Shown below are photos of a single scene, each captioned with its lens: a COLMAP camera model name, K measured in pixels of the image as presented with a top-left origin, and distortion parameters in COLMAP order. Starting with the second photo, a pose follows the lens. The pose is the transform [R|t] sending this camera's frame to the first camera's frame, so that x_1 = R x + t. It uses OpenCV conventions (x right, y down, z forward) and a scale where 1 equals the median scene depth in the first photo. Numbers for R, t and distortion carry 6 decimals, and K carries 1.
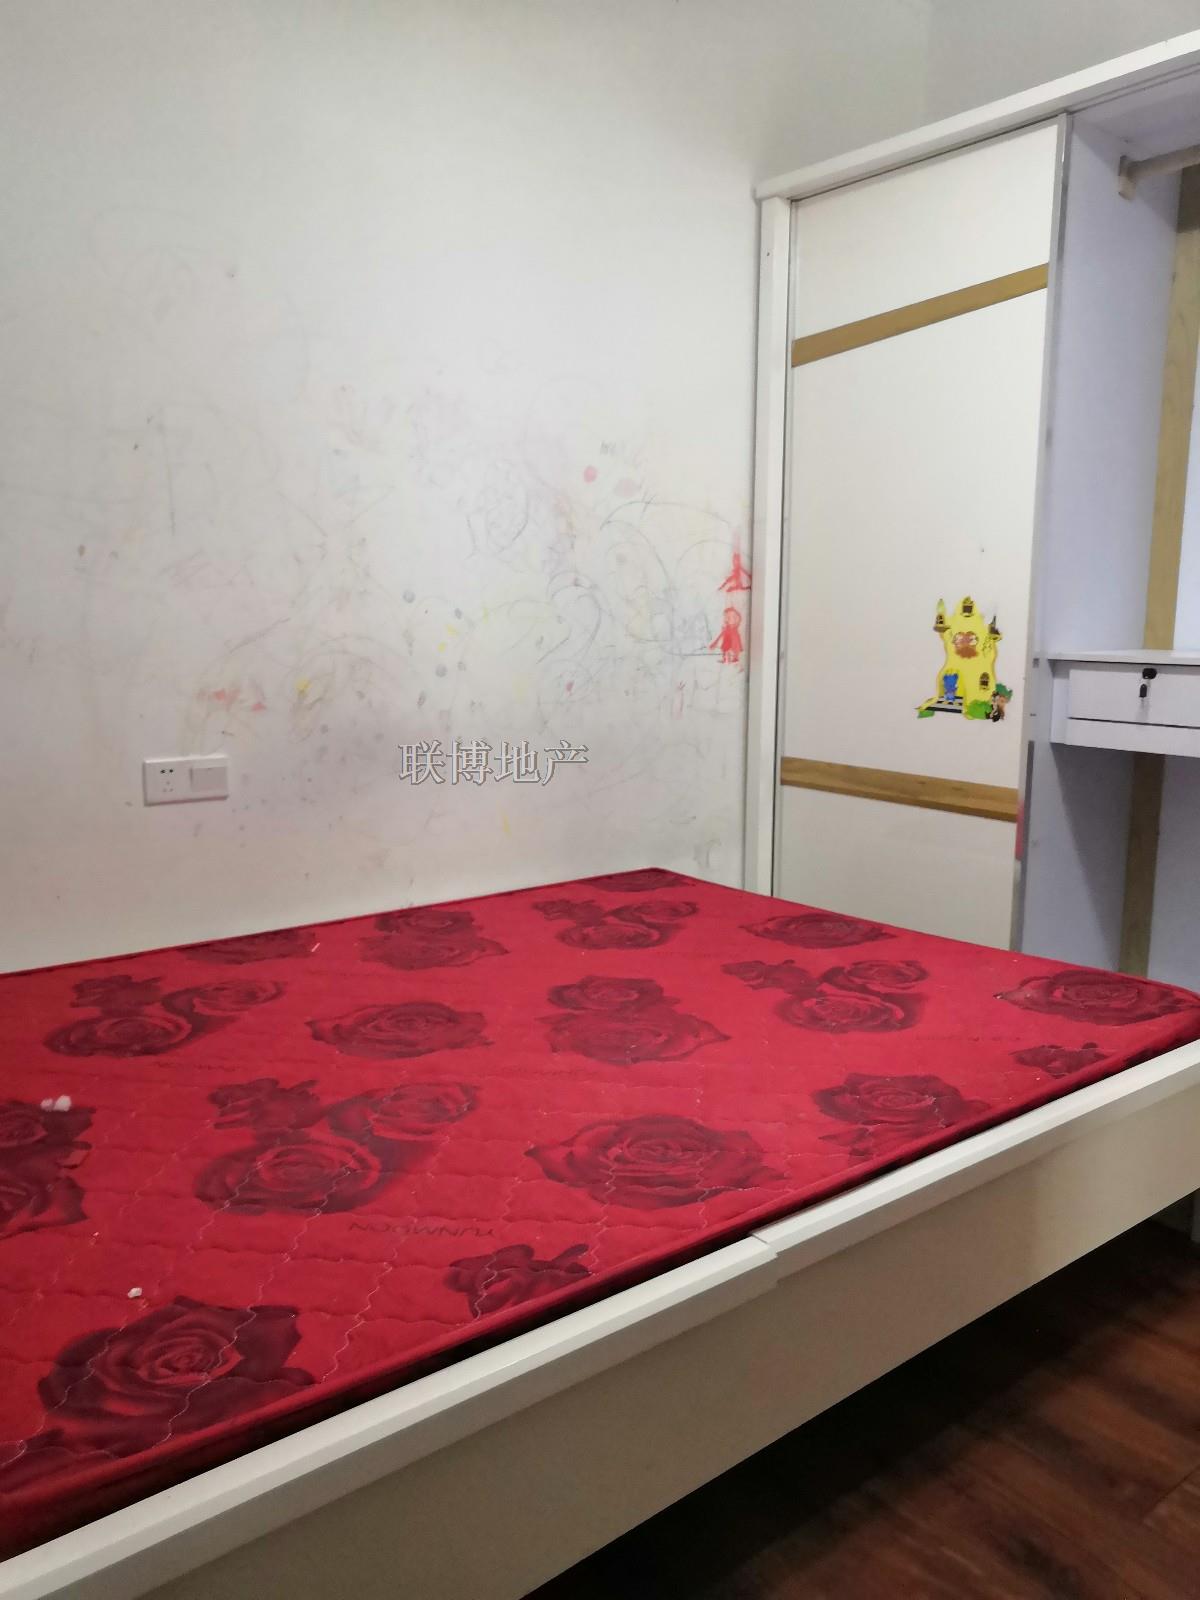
lens RADIAL K [[1229.3, 0, 593.2], [0, 1229.3, 805.1], [0, 0, 1]] dist [-0.022482, 0.003893]
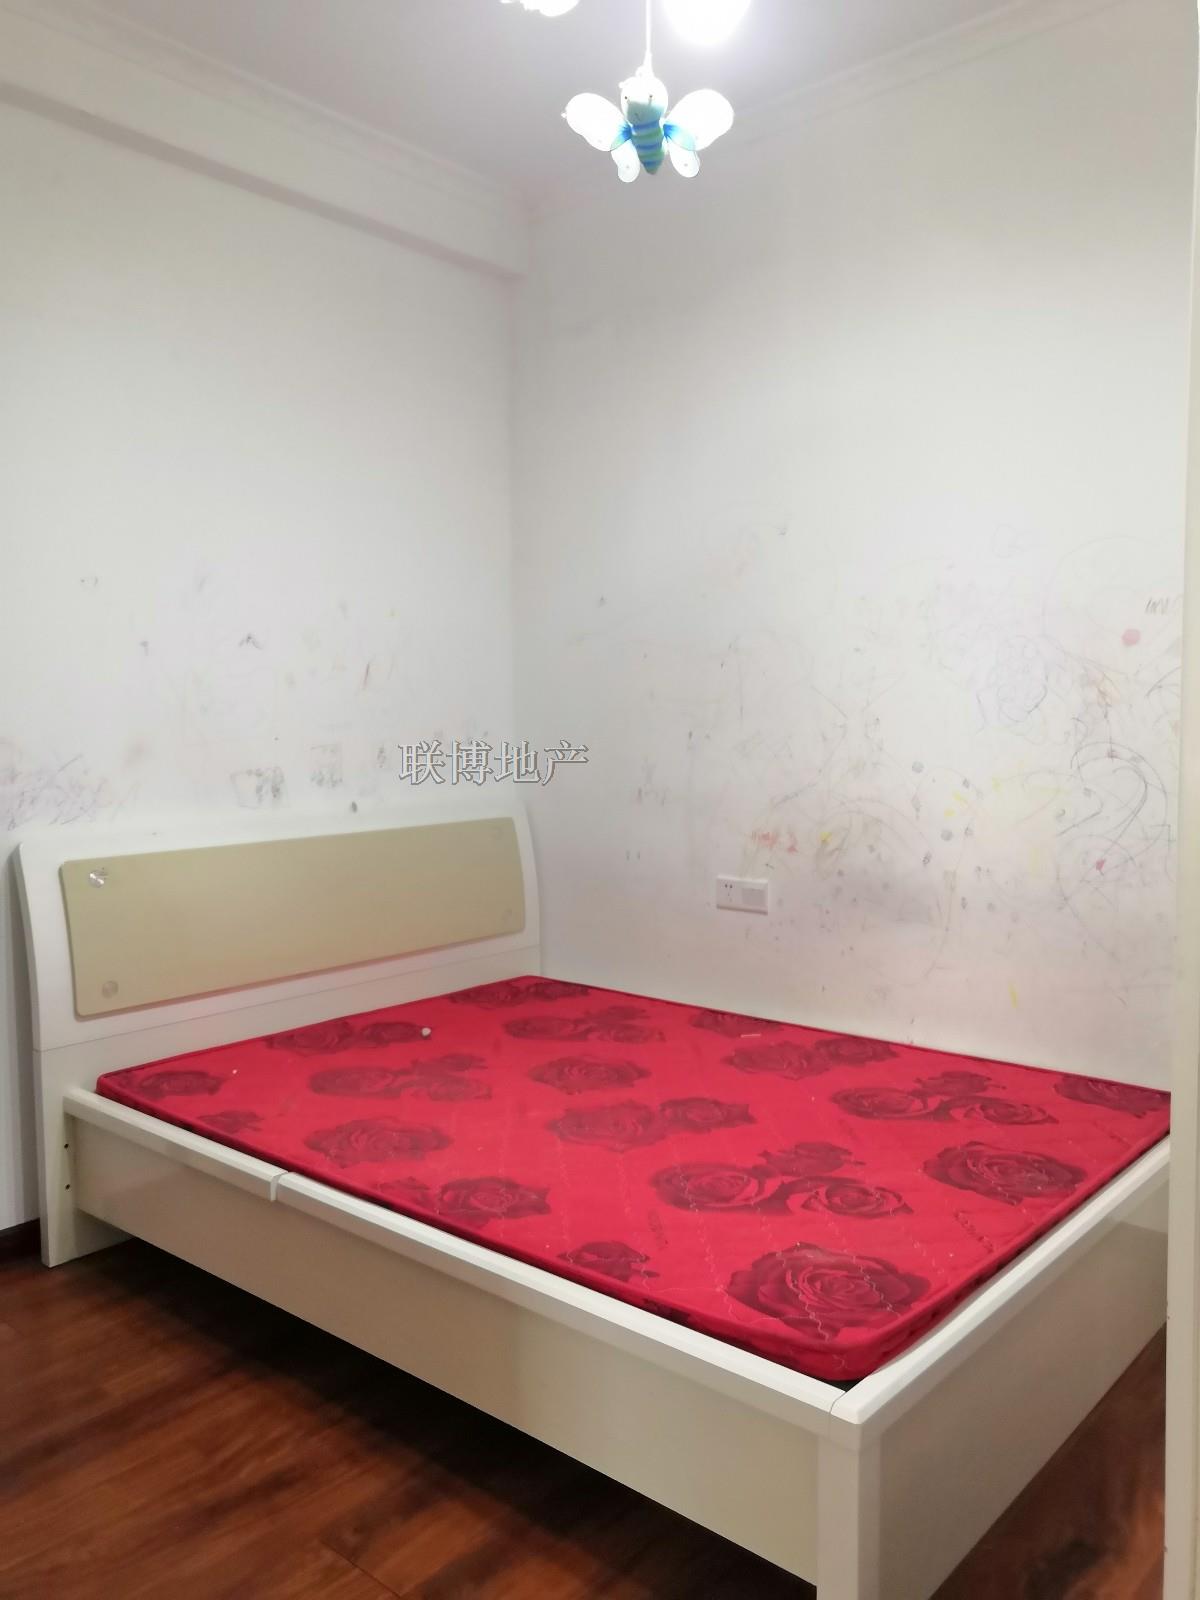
lens RADIAL K [[1229.3, 0, 593.5], [0, 1229.3, 793.7], [0, 0, 1]] dist [-0.022482, 0.003893]
pose [[0.188820, 0.053747, -0.980540, 0.956448], [-0.144240, 0.989189, 0.026446, -0.140387], [0.971361, 0.136440, 0.194531, 0.523506]]
